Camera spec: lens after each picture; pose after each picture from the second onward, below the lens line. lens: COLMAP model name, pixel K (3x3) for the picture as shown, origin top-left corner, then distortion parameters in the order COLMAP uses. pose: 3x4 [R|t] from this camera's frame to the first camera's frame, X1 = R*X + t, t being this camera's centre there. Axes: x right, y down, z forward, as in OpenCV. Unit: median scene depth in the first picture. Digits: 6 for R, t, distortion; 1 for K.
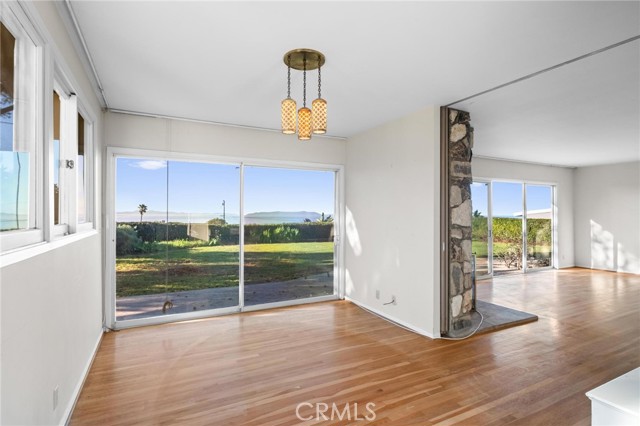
lens RADIAL K [[323.4, 0, 323.8], [0, 323.4, 212.2], [0, 0, 1]] dist [-0.003272, -0.003055]
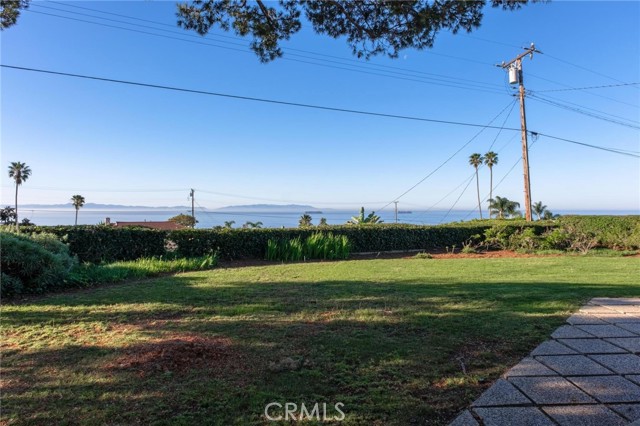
lens RADIAL K [[431.6, 0, 331.0], [0, 431.6, 212.4], [0, 0, 1]] dist [-0.016086, 0.006694]
pose [[0.999785, 0.001317, 0.020712, -0.337521], [-0.001631, 0.999883, 0.015187, -0.008198], [-0.020690, -0.015217, 0.999670, 0.596537]]
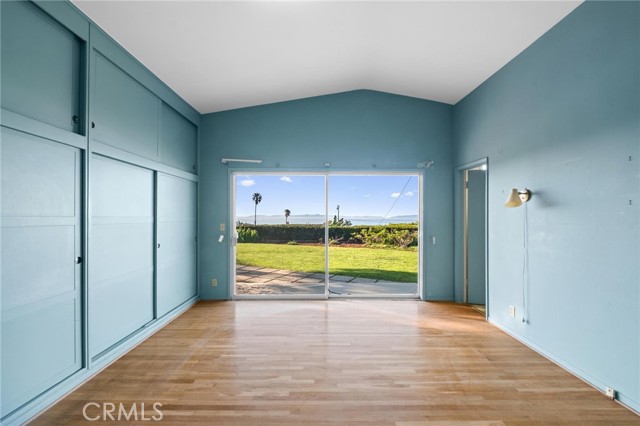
lens RADIAL K [[278.7, 0, 320.5], [0, 278.7, 214.8], [0, 0, 1]] dist [-0.002894, -0.002570]
pose [[0.896903, 0.001374, -0.442225, 1.436485], [-0.002315, 0.999996, -0.001588, 0.000684], [0.442221, 0.002448, 0.896903, 0.702639]]
